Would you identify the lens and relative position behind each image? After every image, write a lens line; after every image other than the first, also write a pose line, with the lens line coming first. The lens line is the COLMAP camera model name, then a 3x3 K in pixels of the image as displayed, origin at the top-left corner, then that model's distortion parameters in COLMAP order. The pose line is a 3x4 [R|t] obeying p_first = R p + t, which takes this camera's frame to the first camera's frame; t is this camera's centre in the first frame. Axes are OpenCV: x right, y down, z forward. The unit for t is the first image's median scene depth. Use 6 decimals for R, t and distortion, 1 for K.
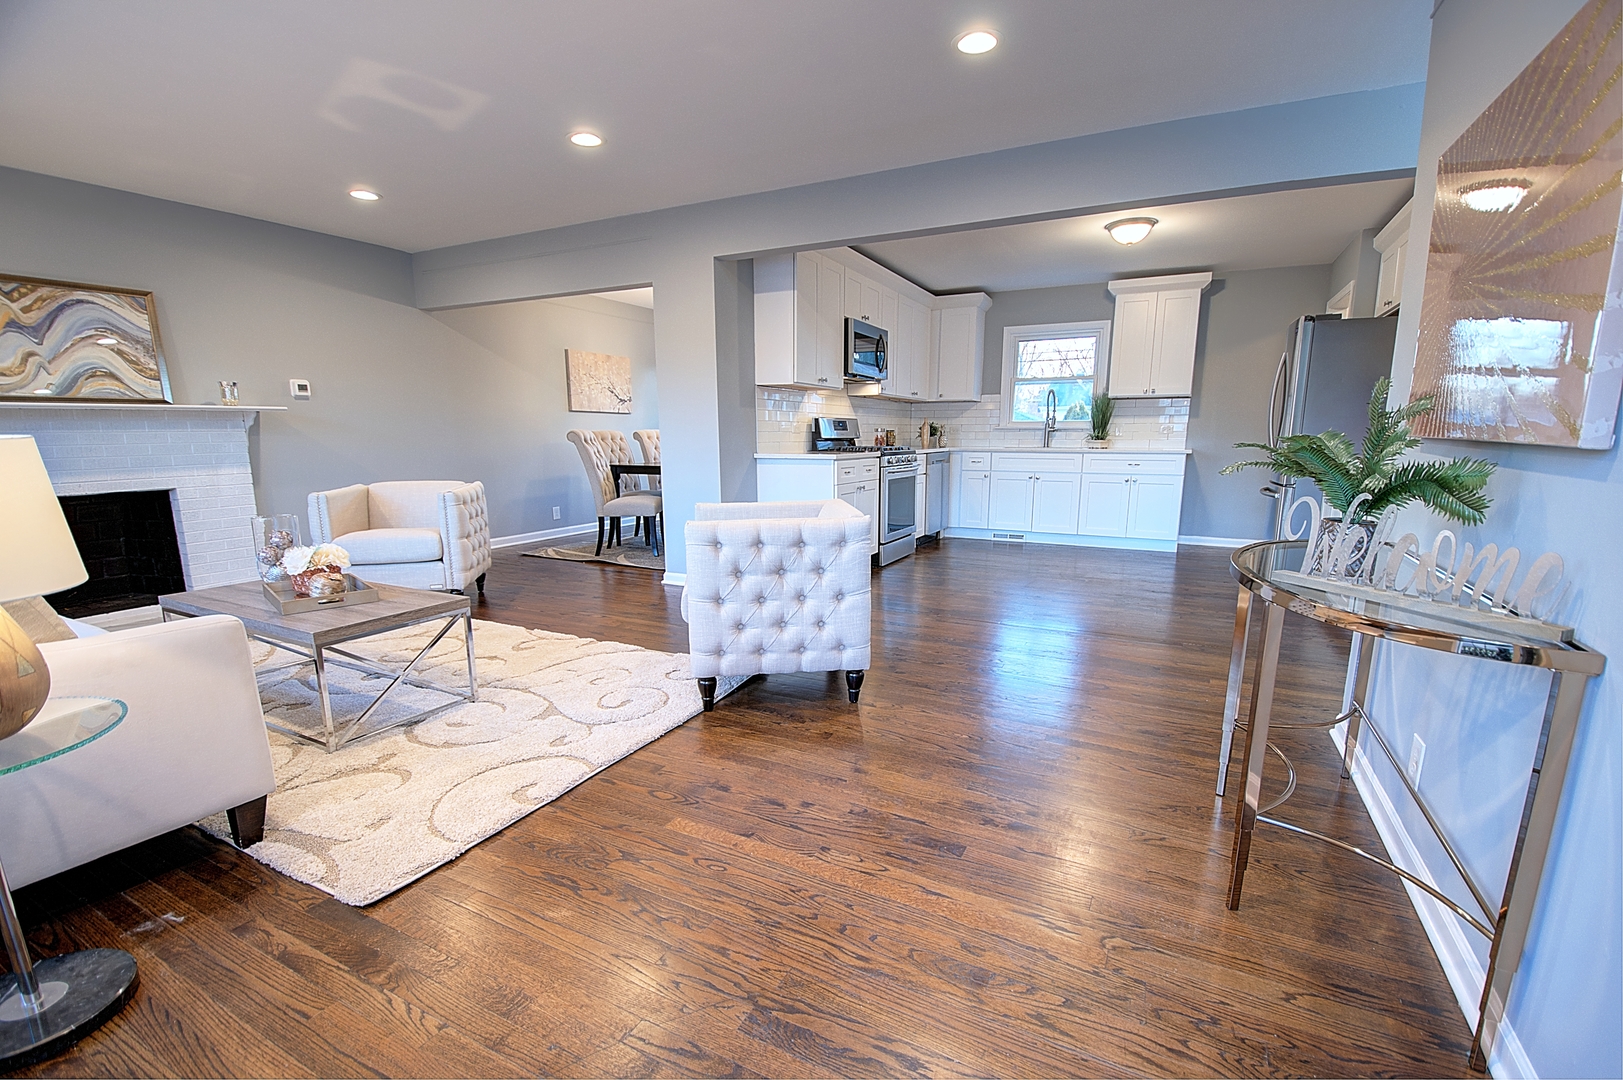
lens RADIAL K [[703.1, 0, 821.9], [0, 703.1, 568.6], [0, 0, 1]] dist [0.001232, -0.014461]
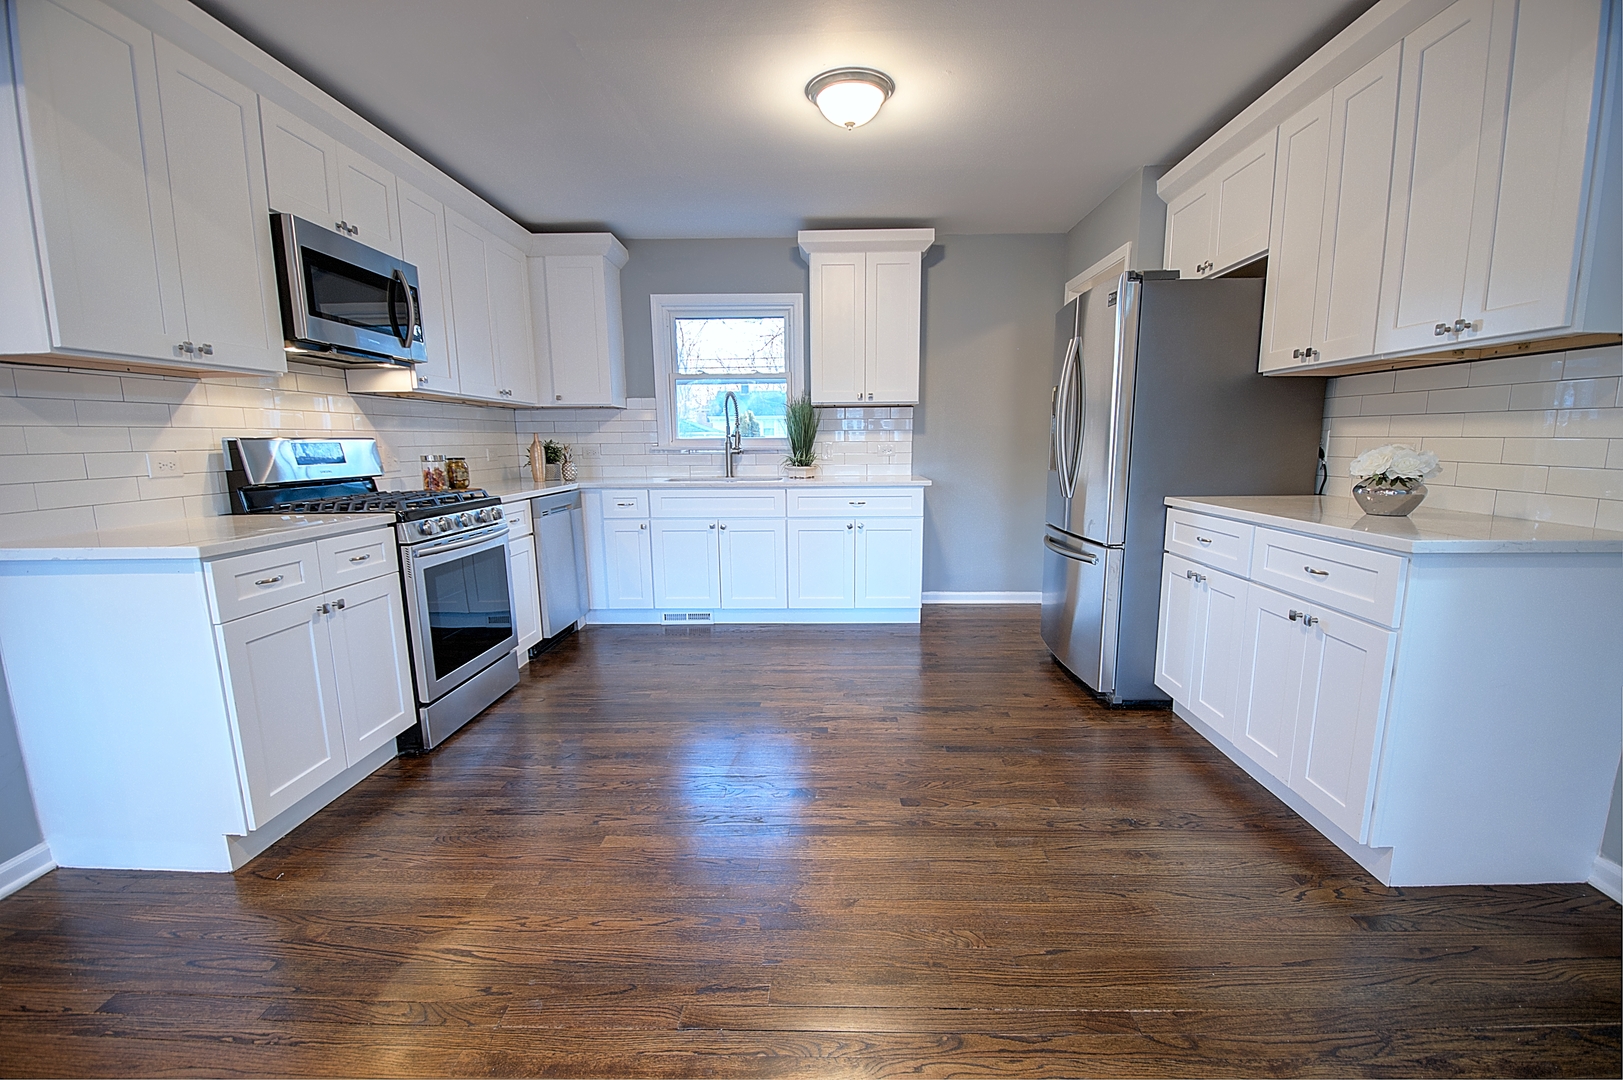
lens RADIAL K [[703.1, 0, 828.5], [0, 703.1, 577.1], [0, 0, 1]] dist [0.001232, -0.014461]
pose [[0.898121, -0.090121, 0.430414, 0.162198], [0.090167, 0.995719, 0.020339, -0.127666], [-0.430404, 0.020542, 0.902402, 0.546854]]
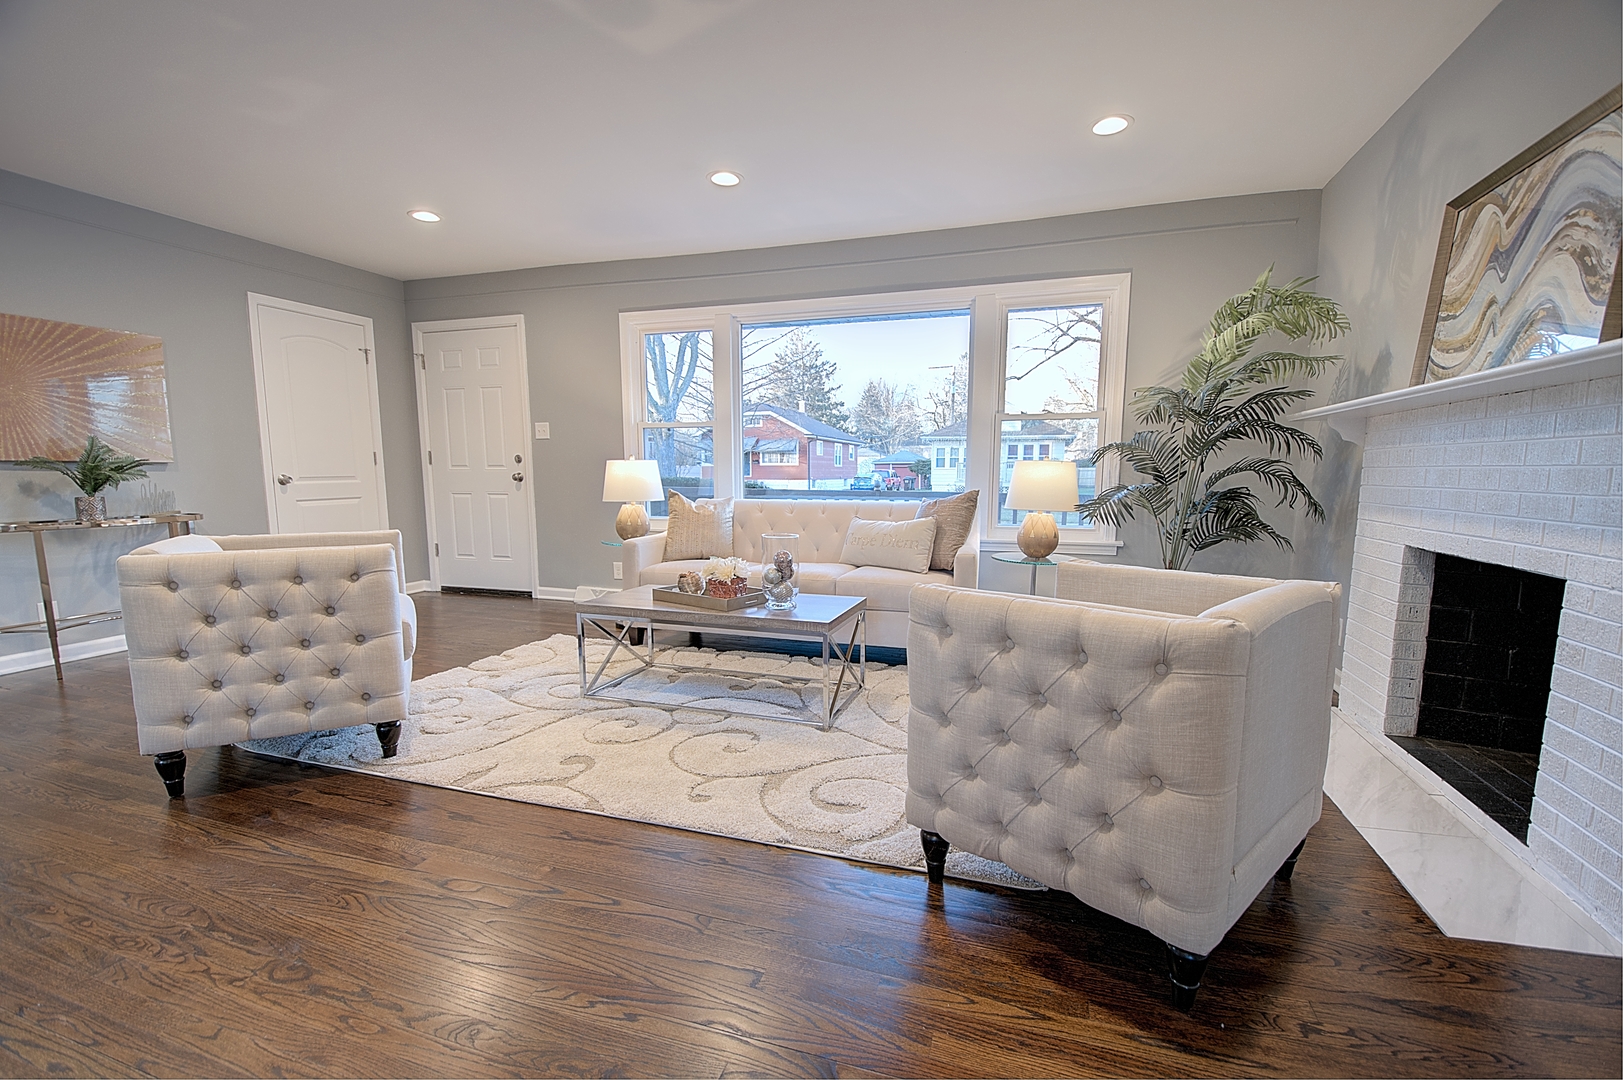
lens RADIAL K [[703.1, 0, 808.2], [0, 703.1, 564.4], [0, 0, 1]] dist [0.001232, -0.014461]
pose [[-0.988984, 0.016441, -0.147103, -0.426161], [-0.030402, 0.950061, 0.310580, -0.222058], [0.144864, 0.311631, -0.939096, 1.251587]]
